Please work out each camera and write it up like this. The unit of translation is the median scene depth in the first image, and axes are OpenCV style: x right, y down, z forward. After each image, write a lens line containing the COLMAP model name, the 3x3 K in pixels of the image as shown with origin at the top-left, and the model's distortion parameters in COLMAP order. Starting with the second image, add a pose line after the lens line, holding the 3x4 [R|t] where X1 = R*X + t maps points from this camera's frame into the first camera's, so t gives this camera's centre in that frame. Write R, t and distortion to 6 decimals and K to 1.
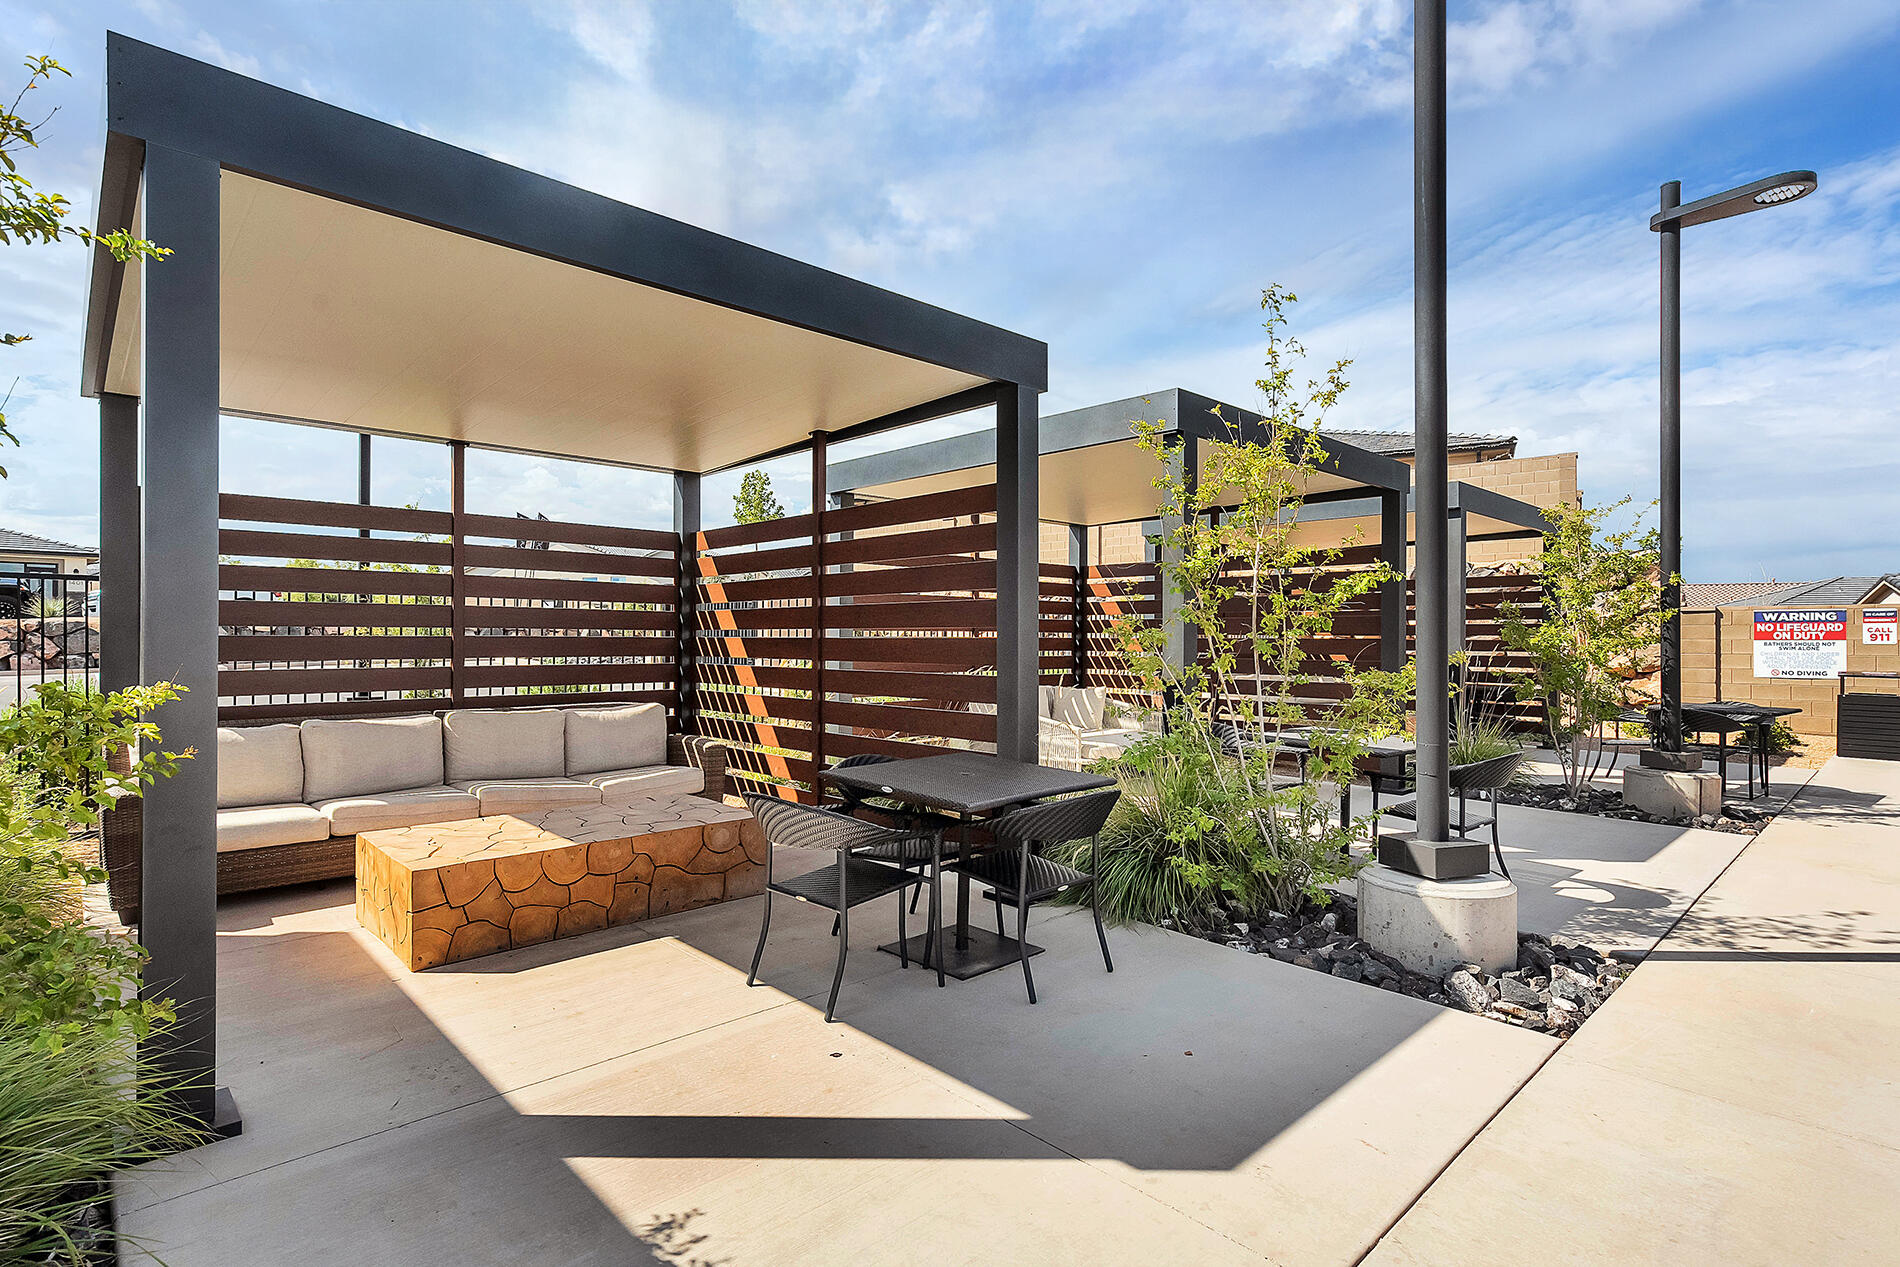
lens RADIAL K [[942.2, 0, 930.2], [0, 942.2, 630.3], [0, 0, 1]] dist [0.004400, 0.000391]
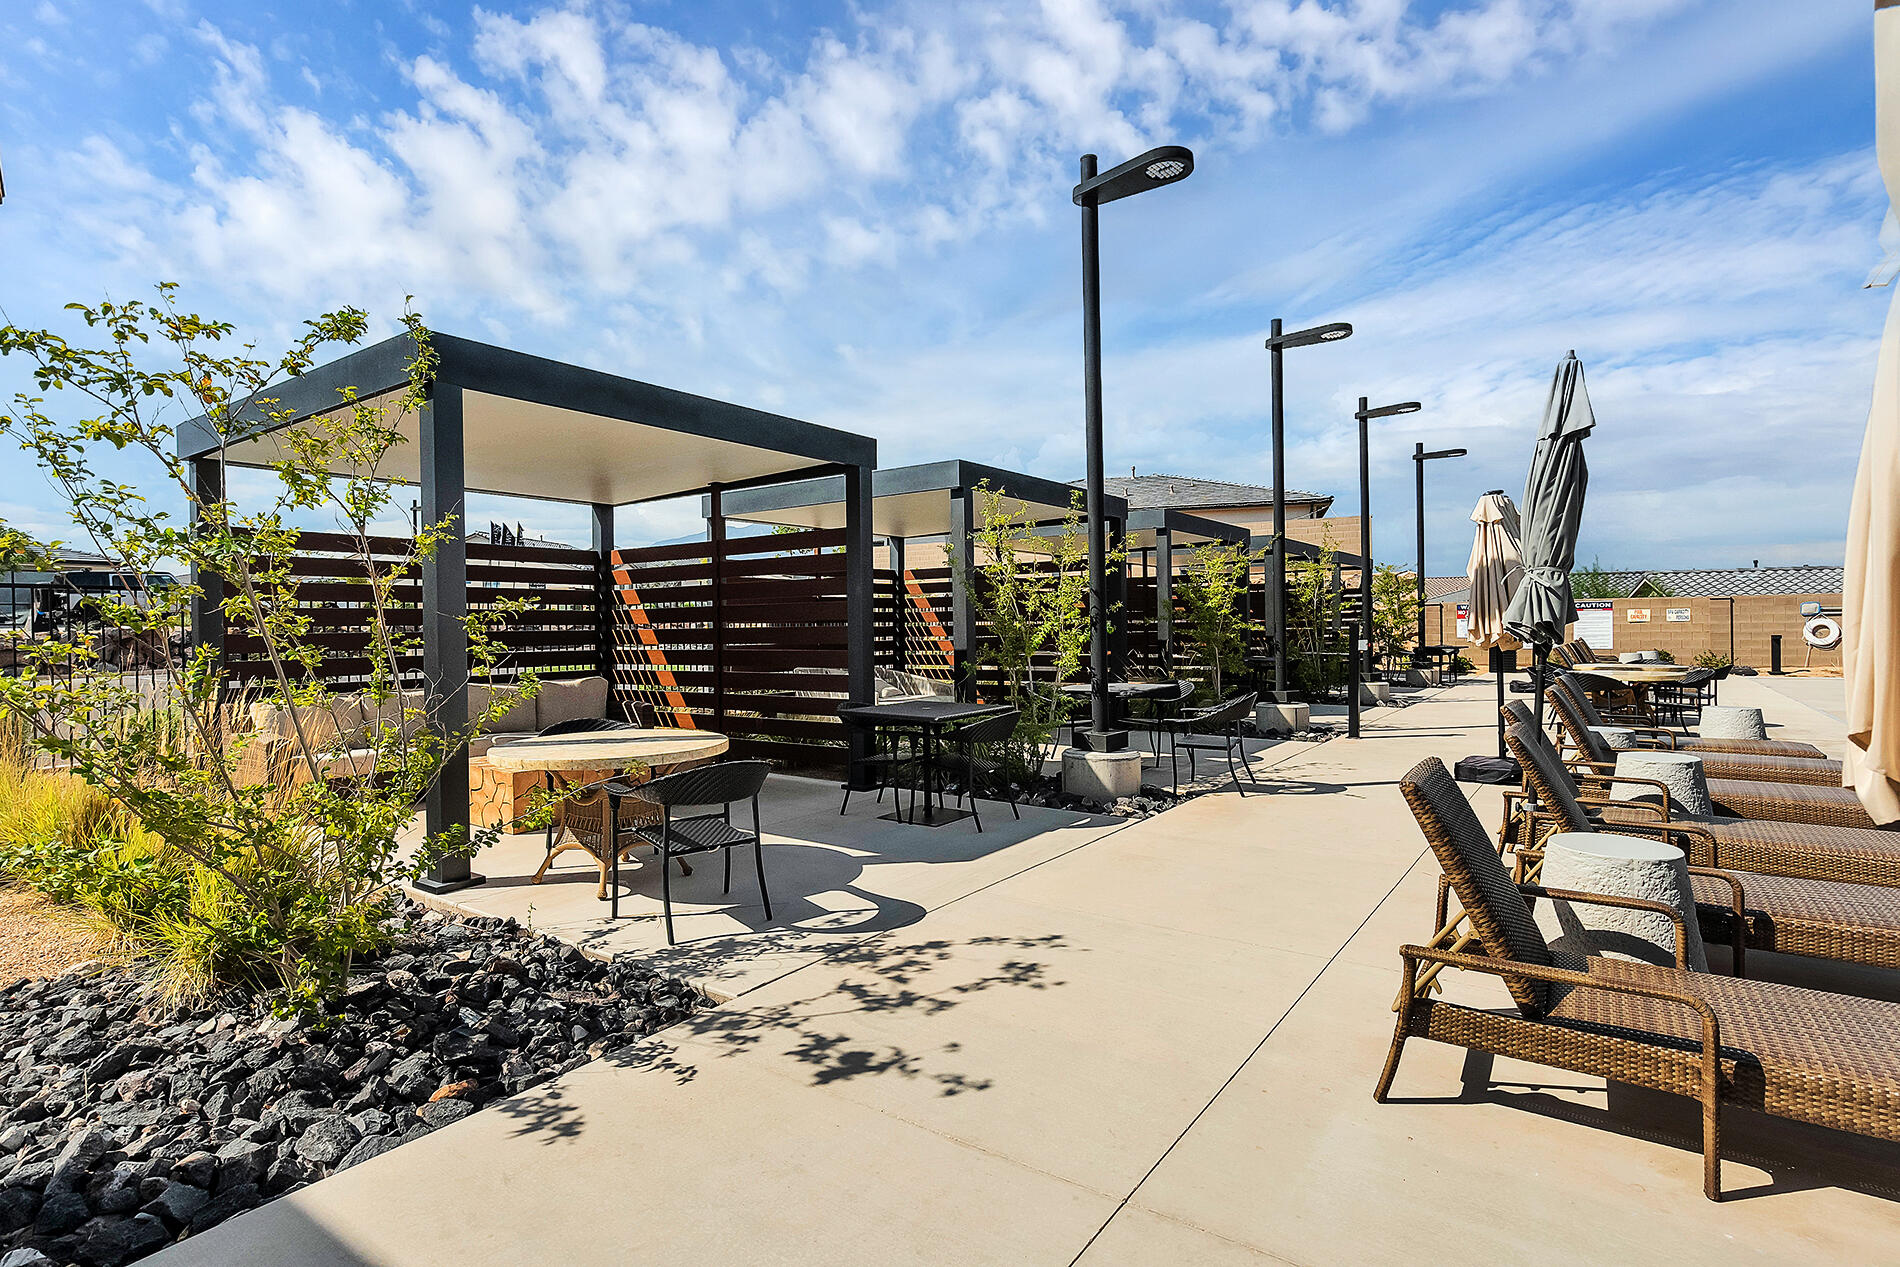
lens RADIAL K [[942.2, 0, 943.2], [0, 942.2, 632.2], [0, 0, 1]] dist [0.004400, 0.000391]
pose [[0.978976, -0.020479, 0.202944, -0.064197], [0.018942, 0.999775, 0.009511, 0.006841], [-0.203093, -0.005467, 0.979144, -0.396904]]
